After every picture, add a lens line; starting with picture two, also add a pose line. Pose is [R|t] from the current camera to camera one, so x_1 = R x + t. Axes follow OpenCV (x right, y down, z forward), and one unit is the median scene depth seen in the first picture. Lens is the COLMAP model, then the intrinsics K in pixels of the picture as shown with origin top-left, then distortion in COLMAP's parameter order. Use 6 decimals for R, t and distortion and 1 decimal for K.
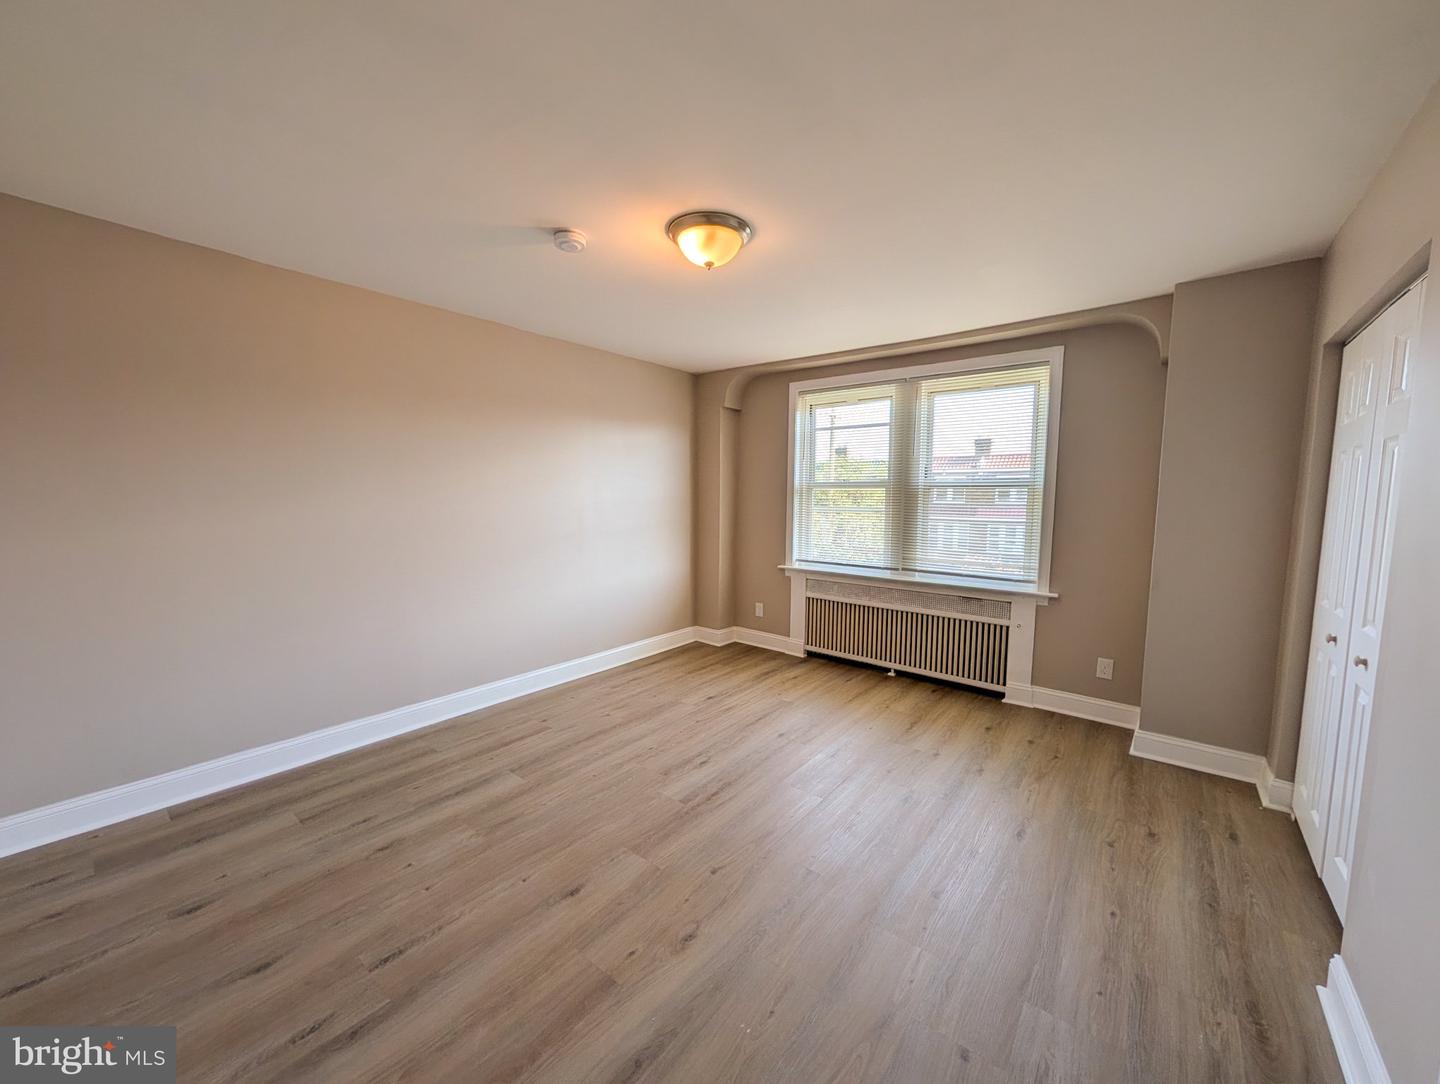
lens RADIAL K [[562.6, 0, 728.4], [0, 562.6, 551.2], [0, 0, 1]] dist [0.002546, -0.000569]
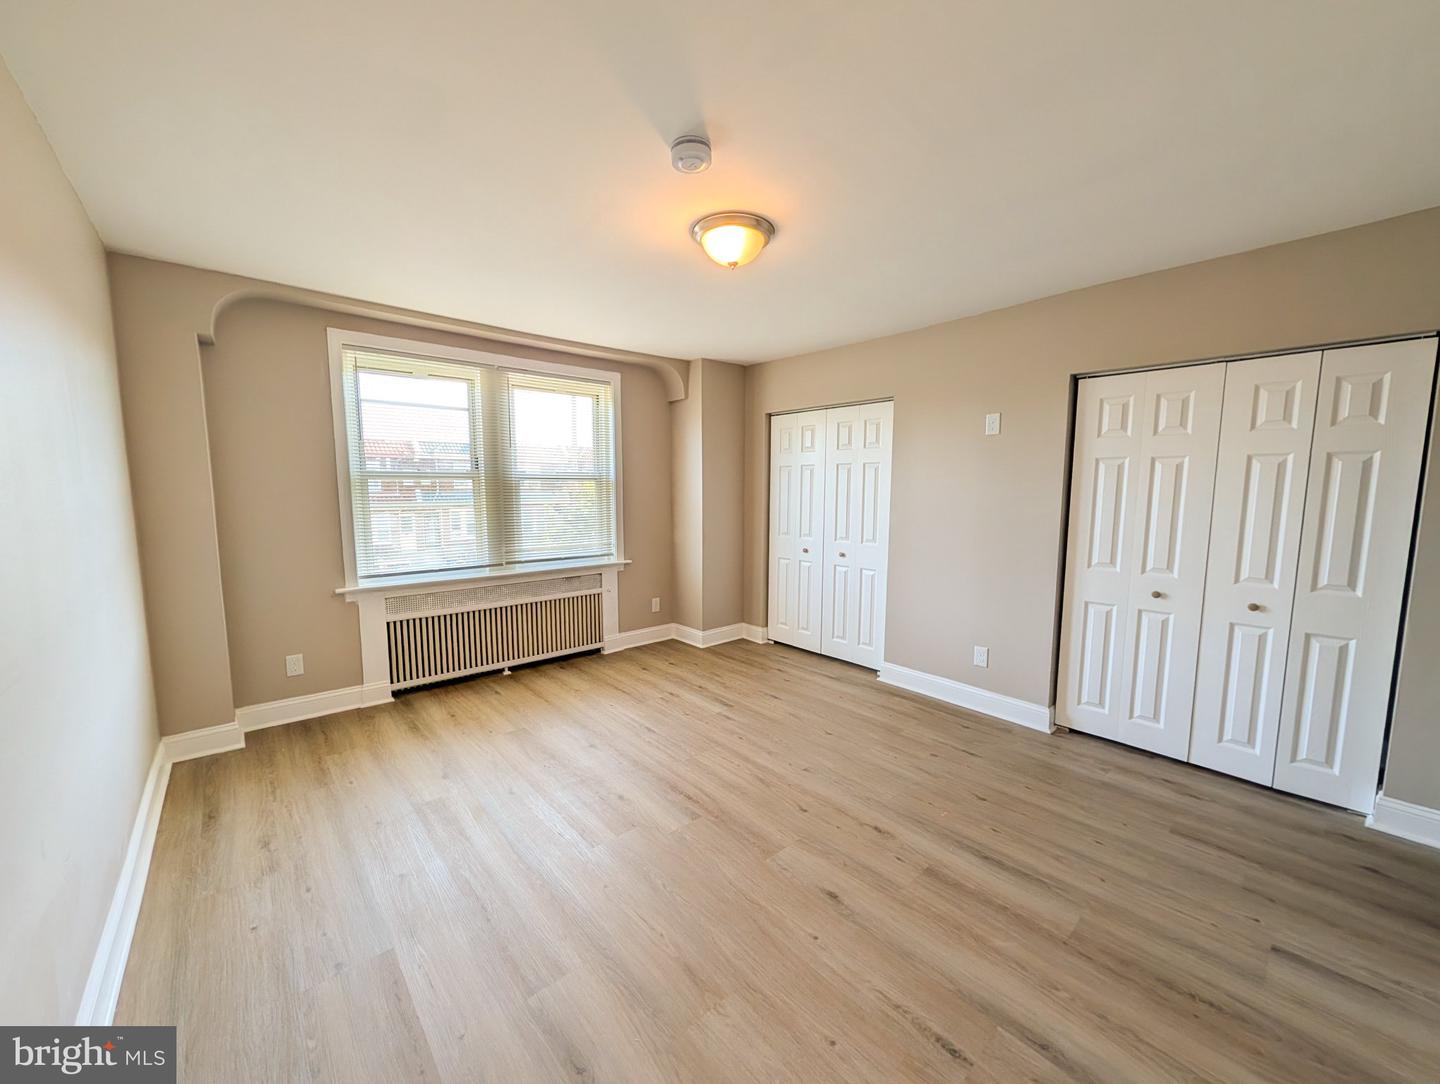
lens RADIAL K [[562.6, 0, 714.9], [0, 562.6, 547.5], [0, 0, 1]] dist [0.002546, -0.000569]
pose [[0.166140, -0.113762, 0.979518, -0.617822], [0.100539, 0.990101, 0.097938, -0.057248], [-0.980964, 0.082209, 0.175933, 0.503169]]
